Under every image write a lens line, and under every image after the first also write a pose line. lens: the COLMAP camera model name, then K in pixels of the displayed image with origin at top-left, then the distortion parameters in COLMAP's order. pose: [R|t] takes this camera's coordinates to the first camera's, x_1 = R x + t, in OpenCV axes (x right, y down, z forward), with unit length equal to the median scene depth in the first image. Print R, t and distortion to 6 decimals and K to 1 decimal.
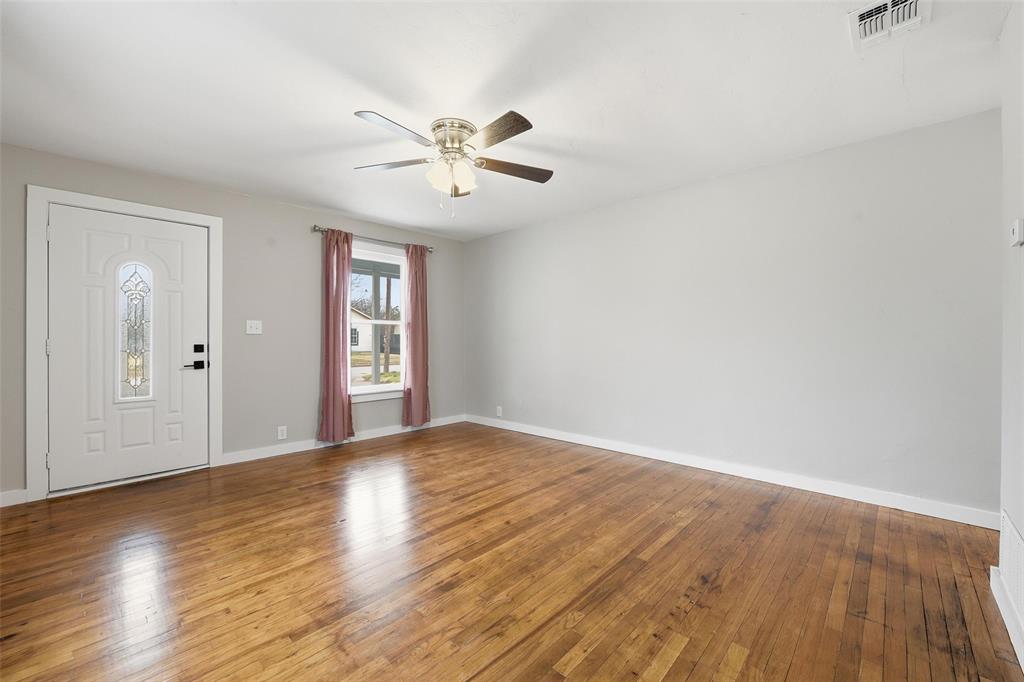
lens RADIAL K [[409.1, 0, 516.2], [0, 409.1, 340.7], [0, 0, 1]] dist [-0.007727, -0.000073]
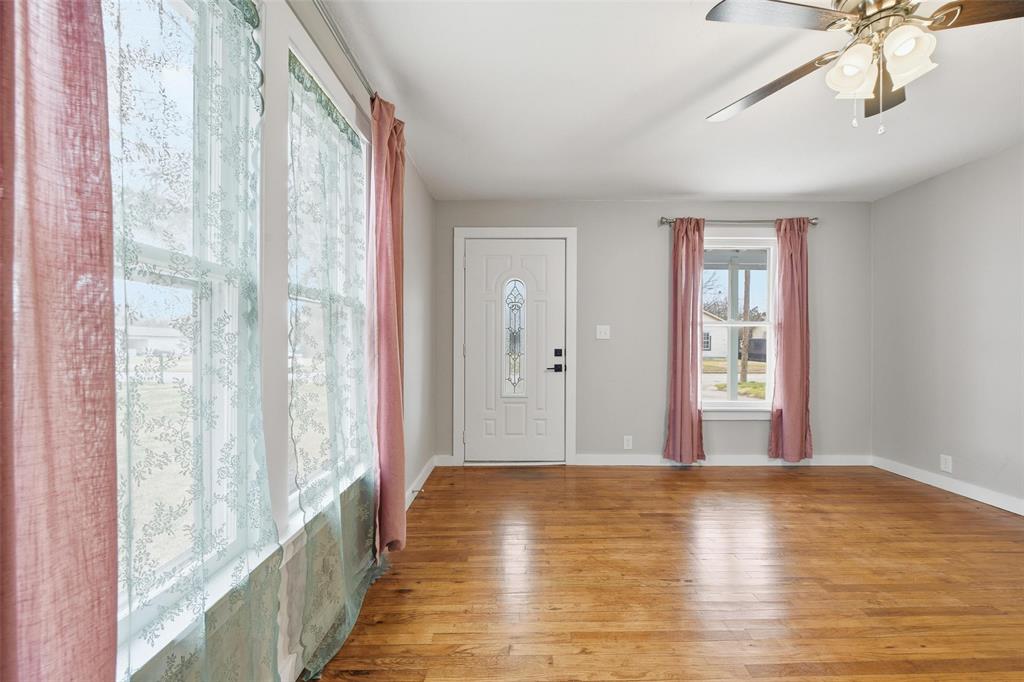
lens RADIAL K [[413.4, 0, 514.7], [0, 413.4, 346.5], [0, 0, 1]] dist [-0.012560, -0.000496]
pose [[0.687132, 0.007004, -0.726498, -0.068724], [-0.005071, 0.999975, 0.004845, -0.002437], [0.726515, 0.000355, 0.687151, 0.175958]]
